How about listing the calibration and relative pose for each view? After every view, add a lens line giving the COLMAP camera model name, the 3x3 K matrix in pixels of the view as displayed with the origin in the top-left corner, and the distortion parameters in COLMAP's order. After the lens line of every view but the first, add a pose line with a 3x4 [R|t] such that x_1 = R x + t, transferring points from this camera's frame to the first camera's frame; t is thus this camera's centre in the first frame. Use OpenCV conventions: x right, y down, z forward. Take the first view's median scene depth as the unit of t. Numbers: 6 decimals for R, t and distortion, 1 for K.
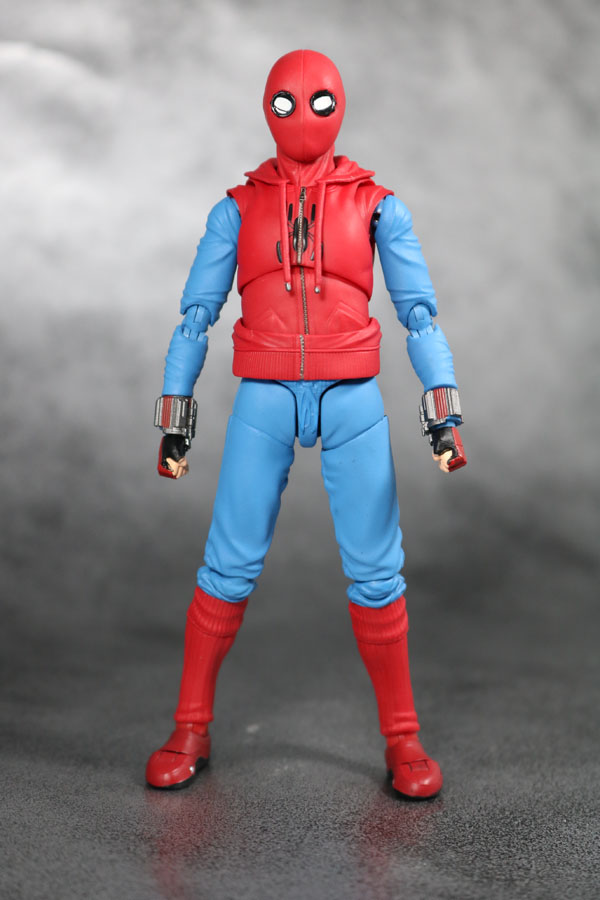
lens RADIAL K [[2290.3, 0, 300.0], [0, 2290.3, 450.0], [0, 0, 1]] dist [0.009344, 0.198371]
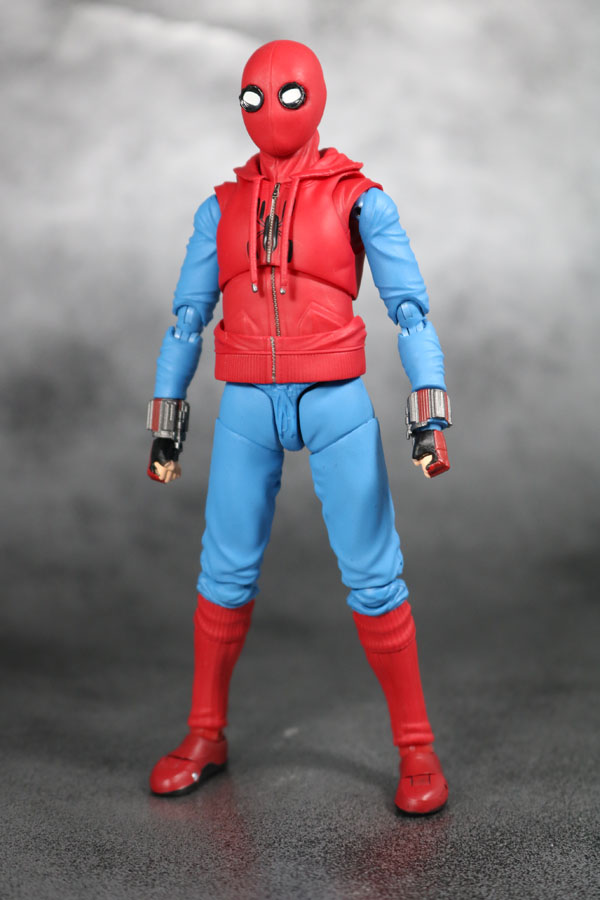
lens RADIAL K [[2290.3, 0, 300.0], [0, 2290.3, 450.0], [0, 0, 1]] dist [0.009344, 0.198371]
pose [[0.972037, -0.002107, -0.234820, 0.233296], [0.008719, 0.999594, 0.027125, -0.027819], [0.234667, -0.028414, 0.971660, 0.057868]]
